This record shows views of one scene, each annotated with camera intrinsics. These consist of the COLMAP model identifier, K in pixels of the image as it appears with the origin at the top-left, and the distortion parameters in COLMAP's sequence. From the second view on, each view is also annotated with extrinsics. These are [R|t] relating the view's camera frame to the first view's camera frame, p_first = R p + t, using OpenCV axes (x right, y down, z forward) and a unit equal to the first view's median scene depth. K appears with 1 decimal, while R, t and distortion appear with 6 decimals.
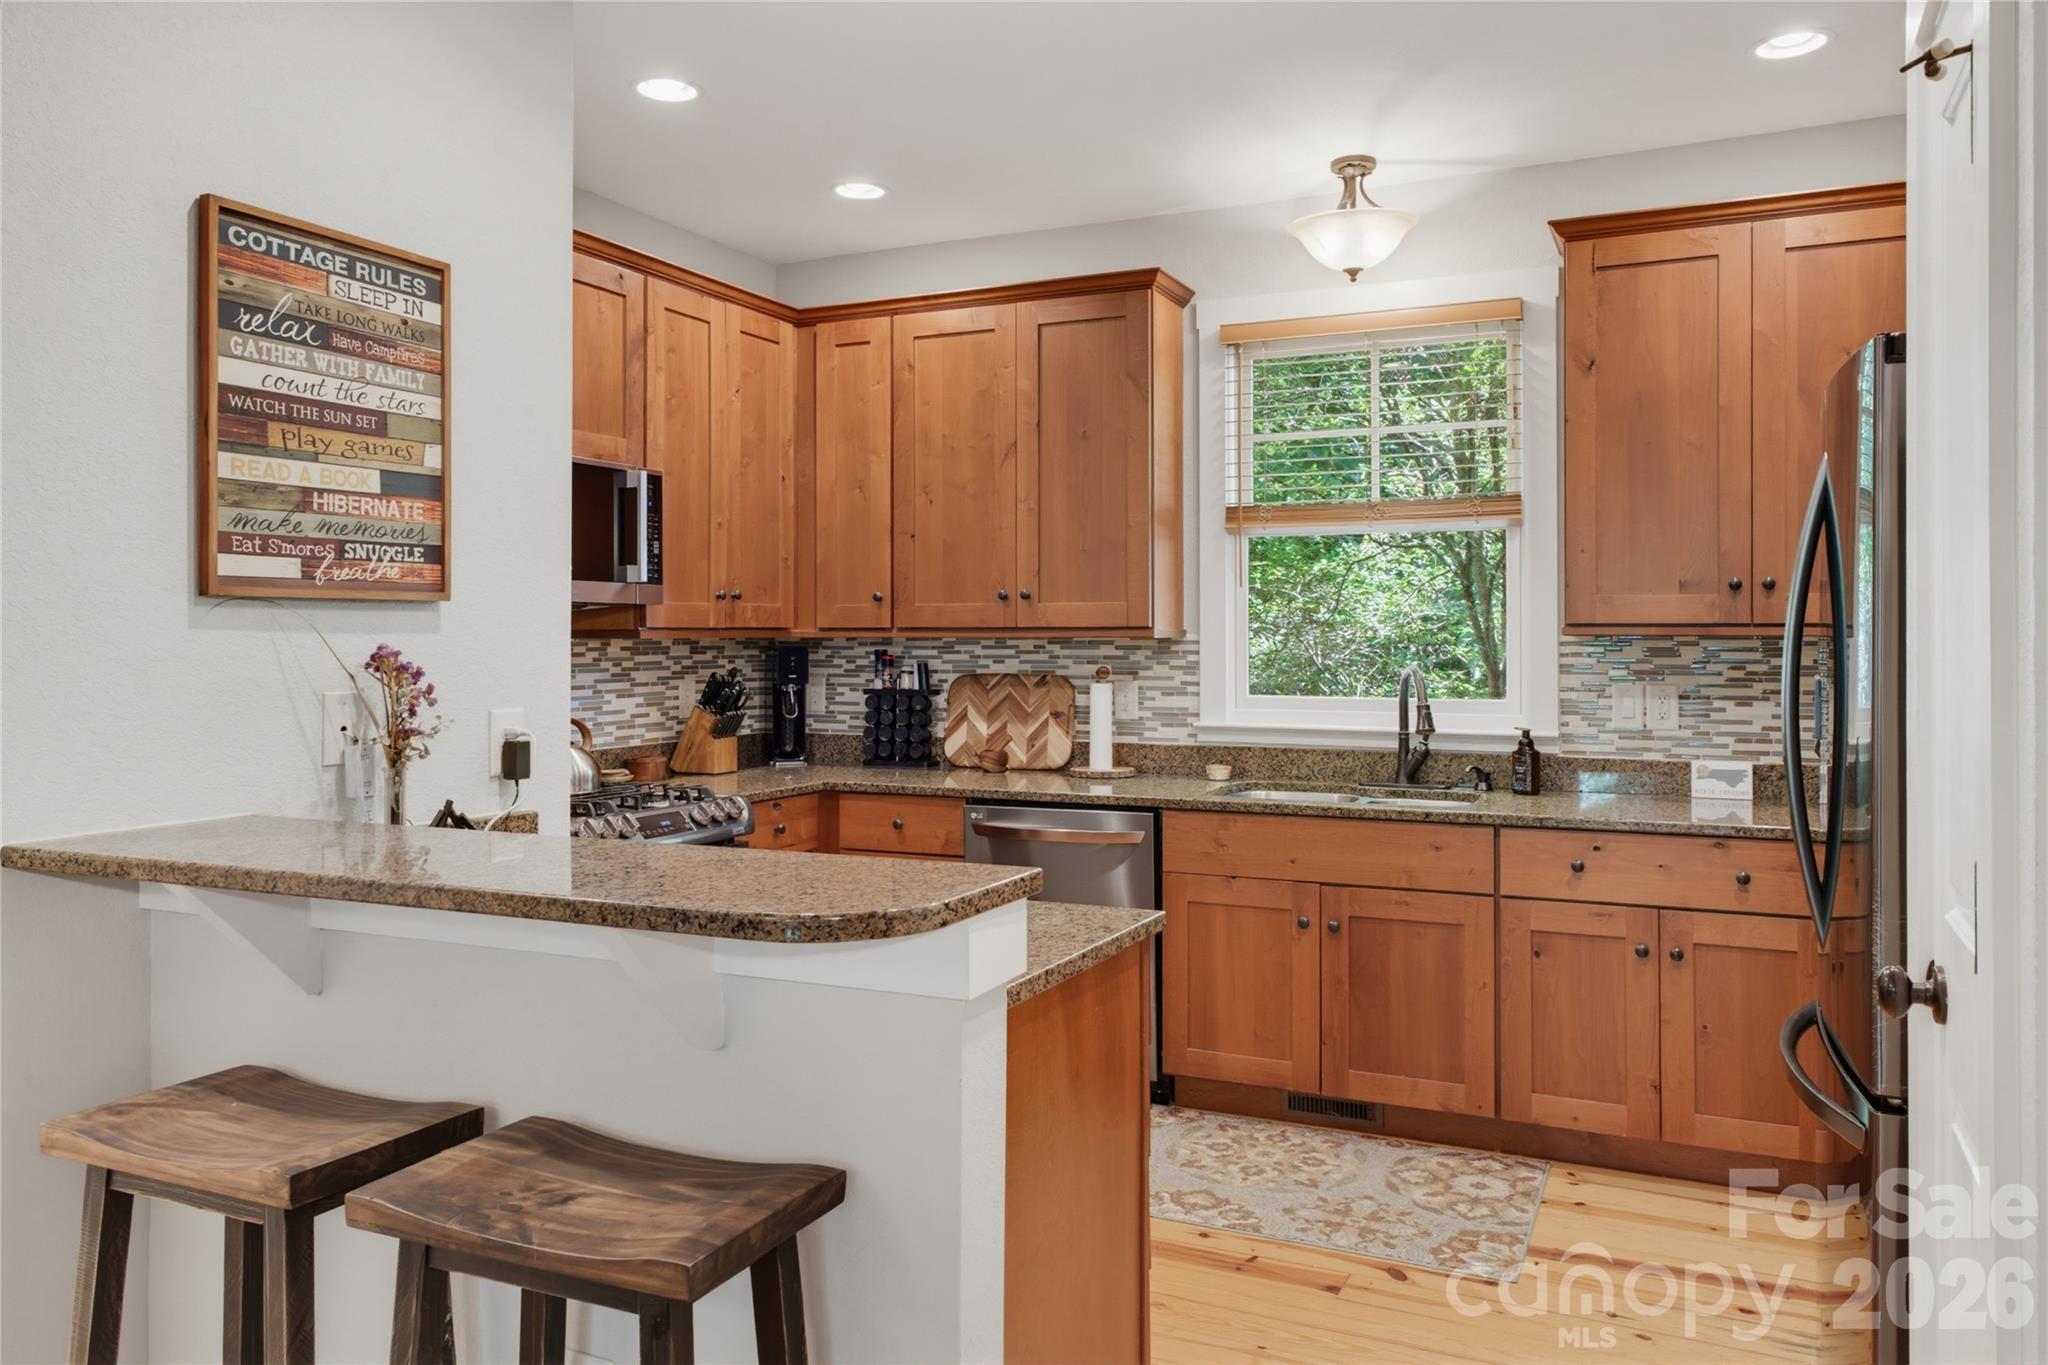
lens RADIAL K [[1504.3, 0, 1026.0], [0, 1504.3, 667.3], [0, 0, 1]] dist [0.003498, 0.003108]
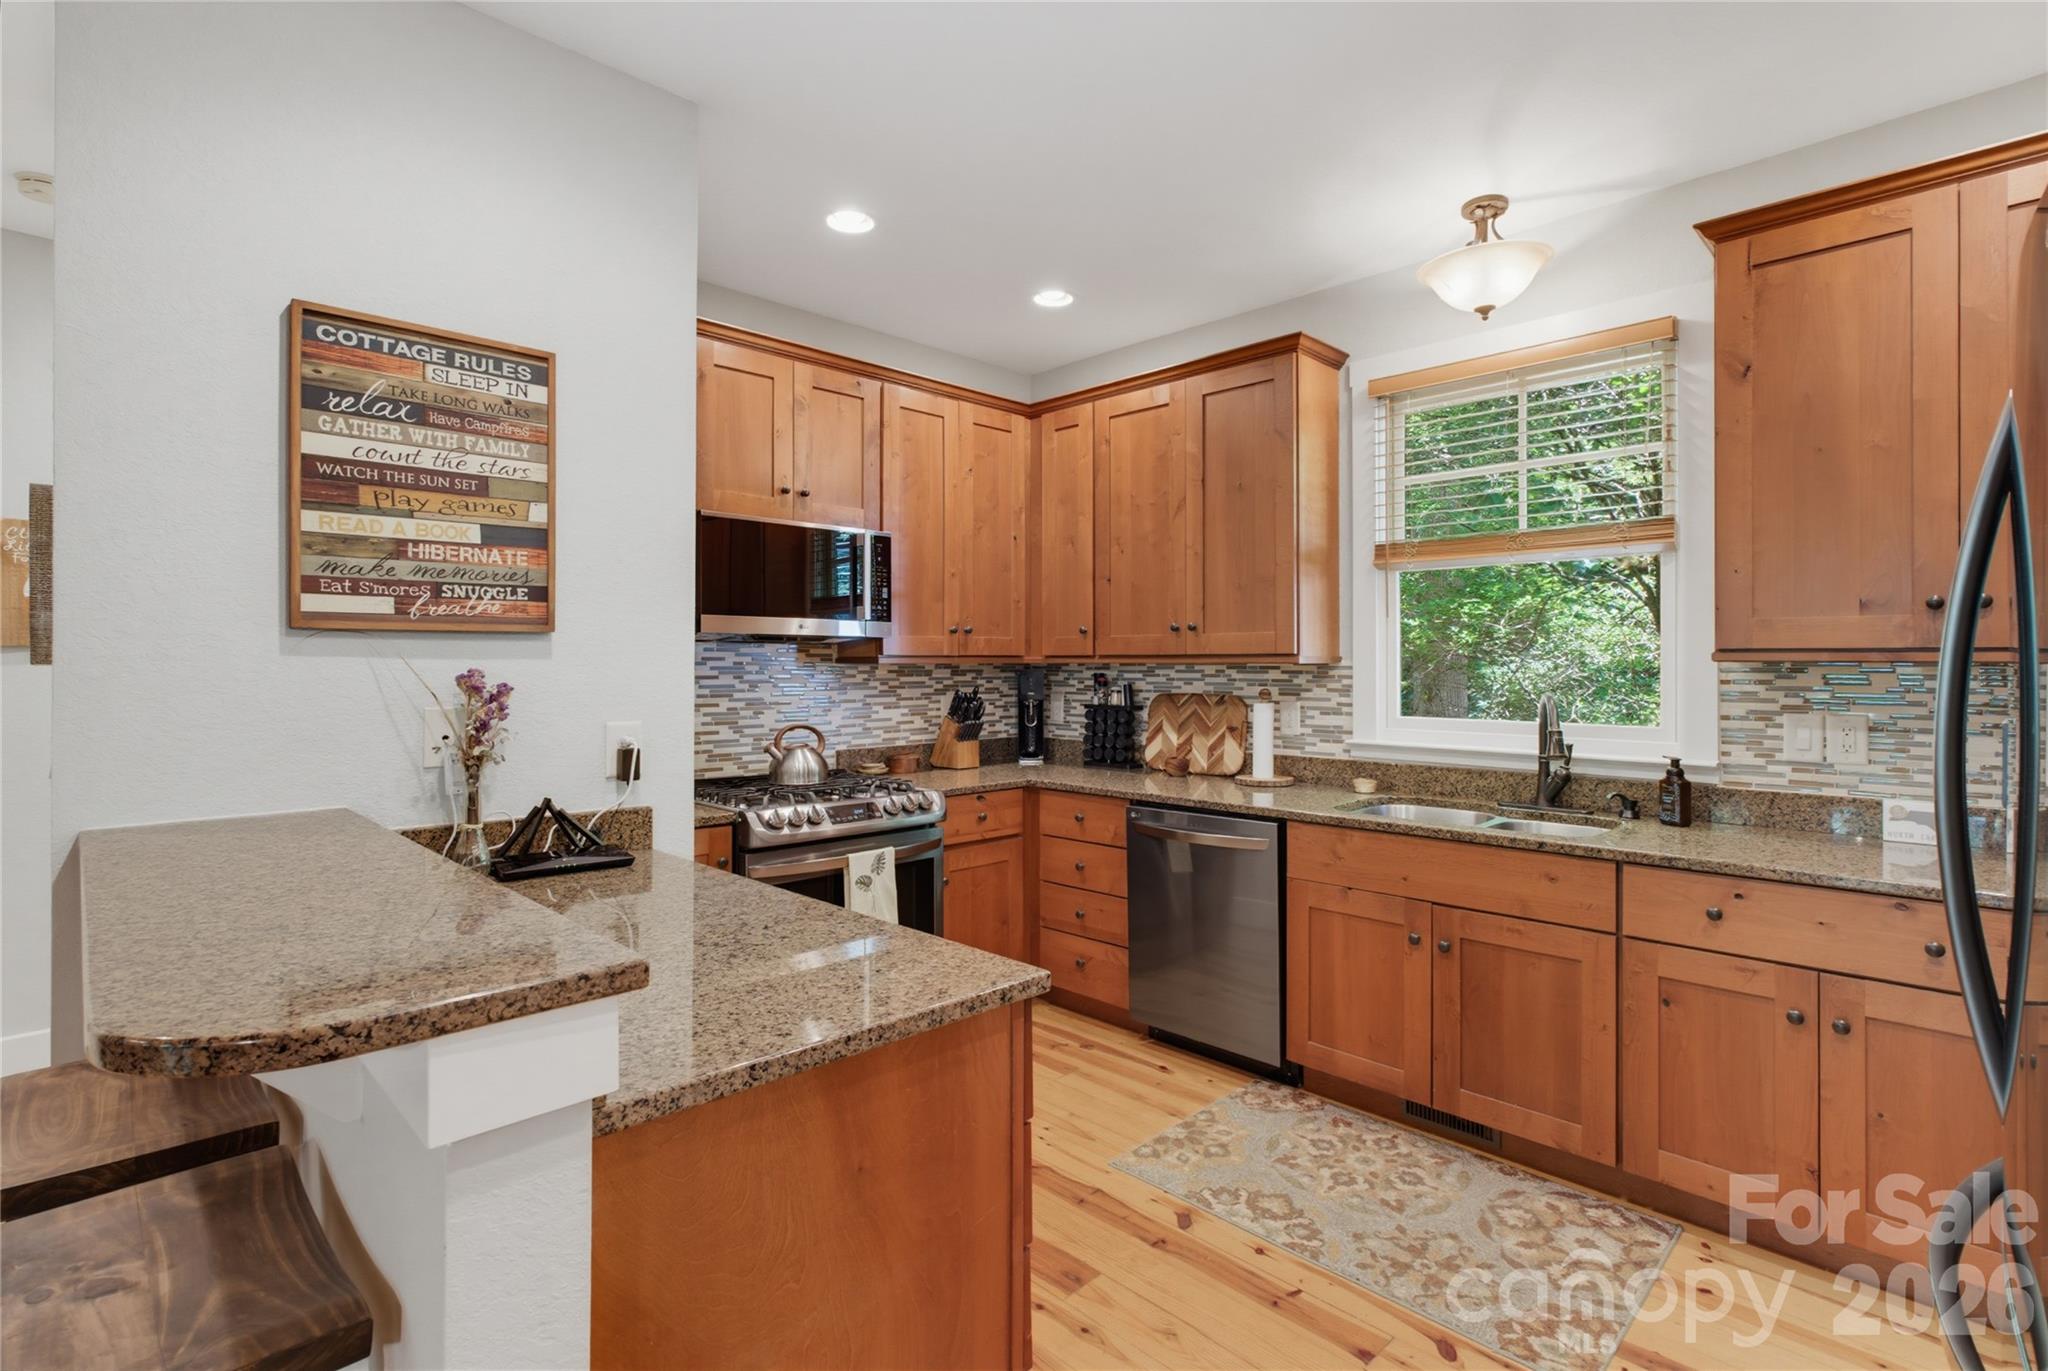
lens RADIAL K [[984.8, 0, 1026.8], [0, 984.8, 678.7], [0, 0, 1]] dist [-0.005608, 0.001496]
pose [[0.935874, 0.006109, -0.352281, 0.166537], [-0.007733, 0.999965, -0.003203, -0.004933], [0.352250, 0.005722, 0.935889, 0.264156]]
